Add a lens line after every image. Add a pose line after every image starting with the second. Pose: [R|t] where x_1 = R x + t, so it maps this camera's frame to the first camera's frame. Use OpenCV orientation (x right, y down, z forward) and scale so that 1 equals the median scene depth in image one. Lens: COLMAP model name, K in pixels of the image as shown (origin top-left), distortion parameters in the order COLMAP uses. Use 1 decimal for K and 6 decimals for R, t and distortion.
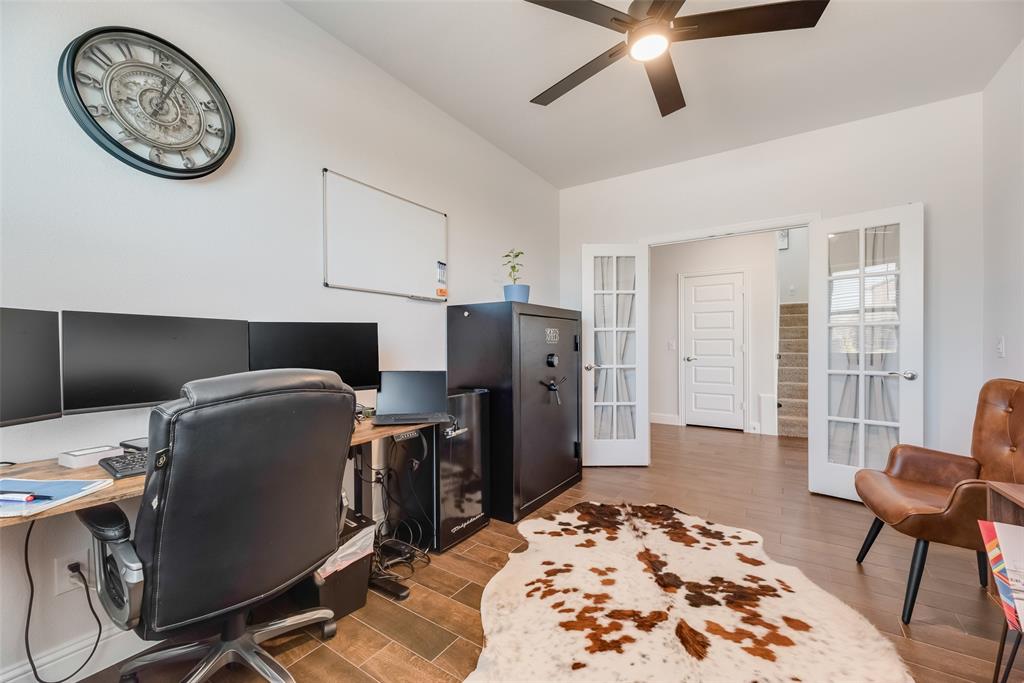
lens RADIAL K [[418.1, 0, 512.0], [0, 418.1, 341.5], [0, 0, 1]] dist [0.000582, 0.000130]
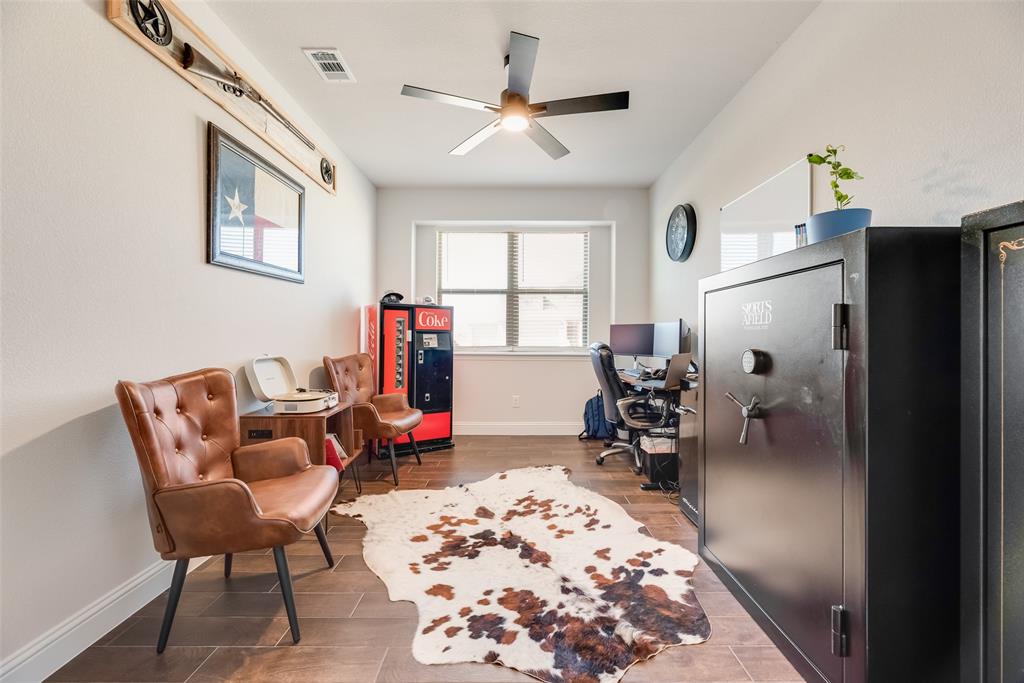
lens RADIAL K [[418.1, 0, 512.0], [0, 418.1, 341.5], [0, 0, 1]] dist [0.000582, 0.000130]
pose [[-0.835838, 0.009407, -0.548895, 0.990763], [0.003145, 0.999919, 0.012349, 0.015785], [0.548966, 0.008595, -0.835800, 1.944944]]
